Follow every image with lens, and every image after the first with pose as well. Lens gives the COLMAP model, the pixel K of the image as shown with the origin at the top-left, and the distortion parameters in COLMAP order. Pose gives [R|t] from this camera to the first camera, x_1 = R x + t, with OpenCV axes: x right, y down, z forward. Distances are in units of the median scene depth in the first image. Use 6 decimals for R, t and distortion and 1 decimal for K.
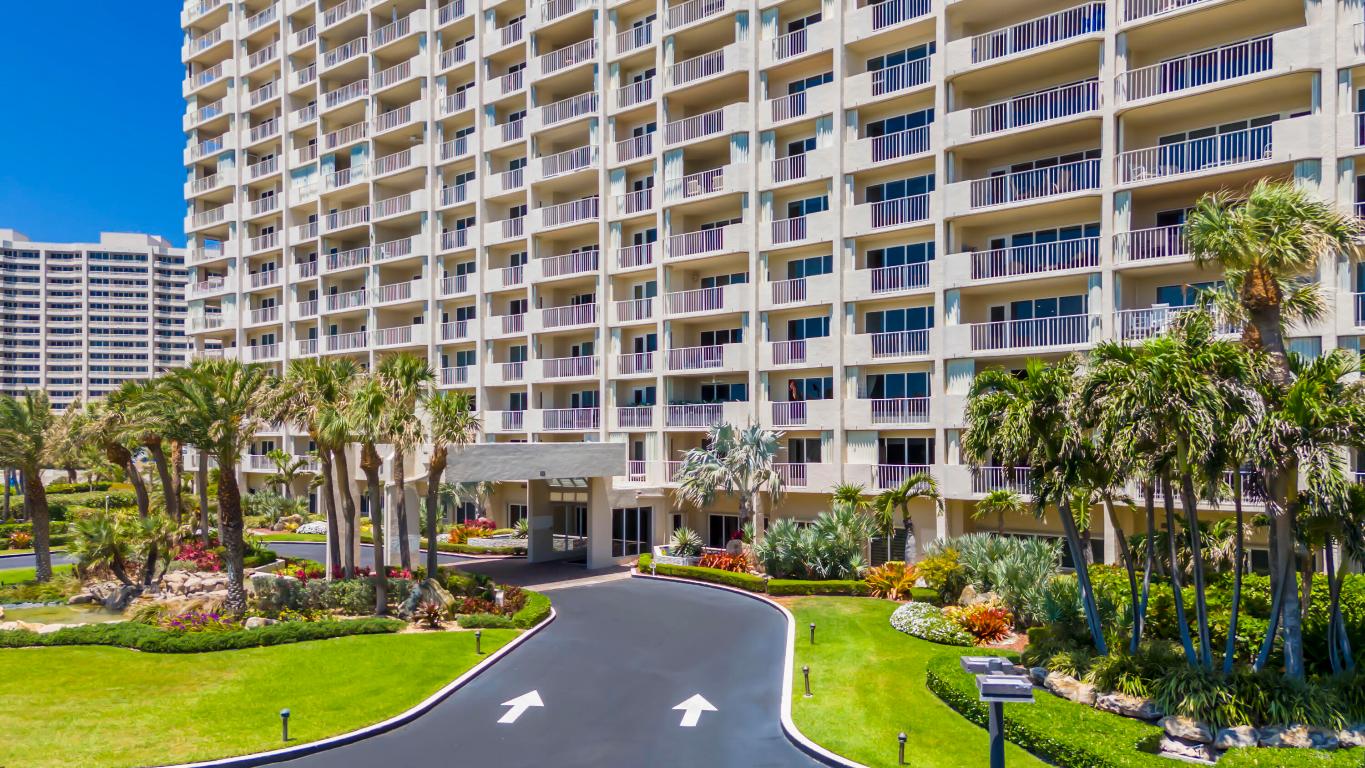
lens RADIAL K [[1001.9, 0, 676.7], [0, 1001.9, 406.1], [0, 0, 1]] dist [0.064132, -0.001738]
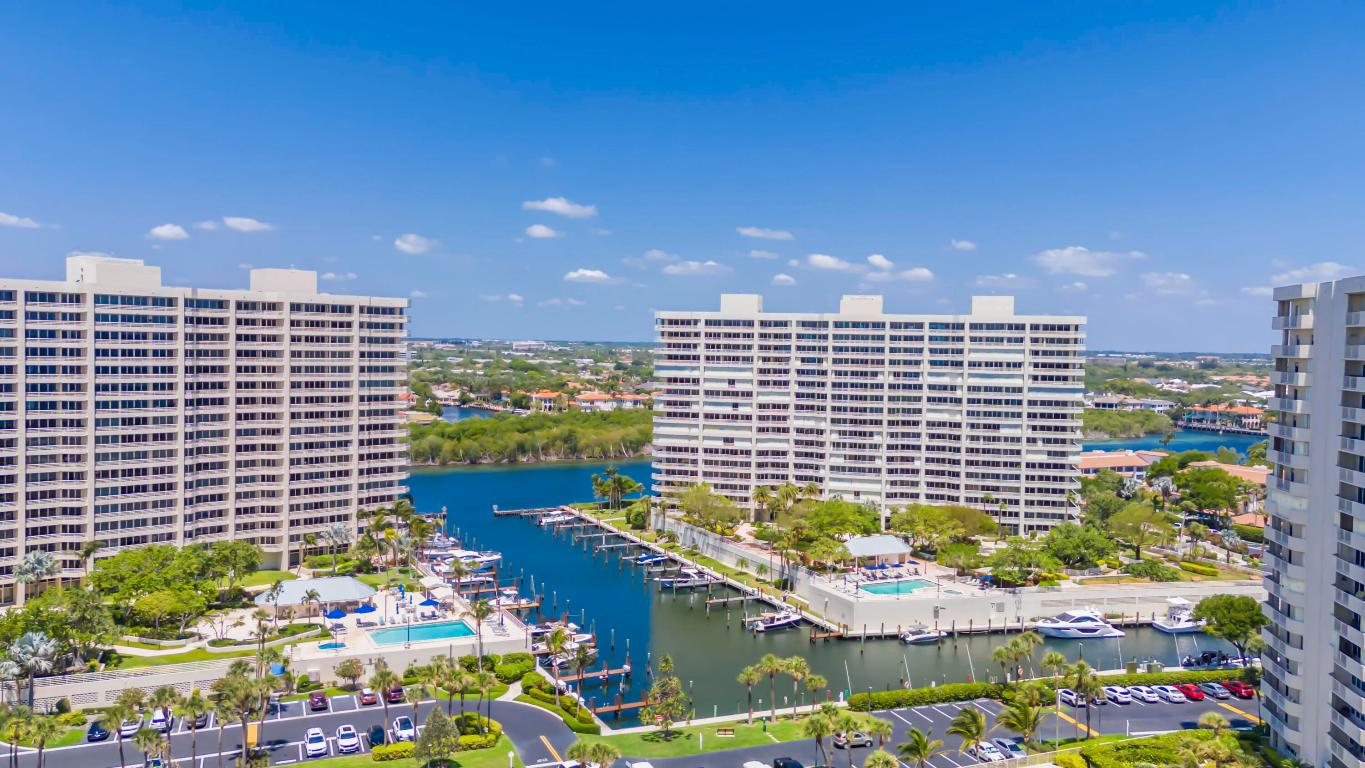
lens RADIAL K [[1048.2, 0, 683.5], [0, 1048.2, 399.7], [0, 0, 1]] dist [0.059509, -0.003221]
pose [[0.857017, -0.021043, 0.514858, -2.715629], [-0.032390, 0.994990, 0.094582, -0.724255], [-0.514268, -0.097735, 0.852042, 0.730305]]
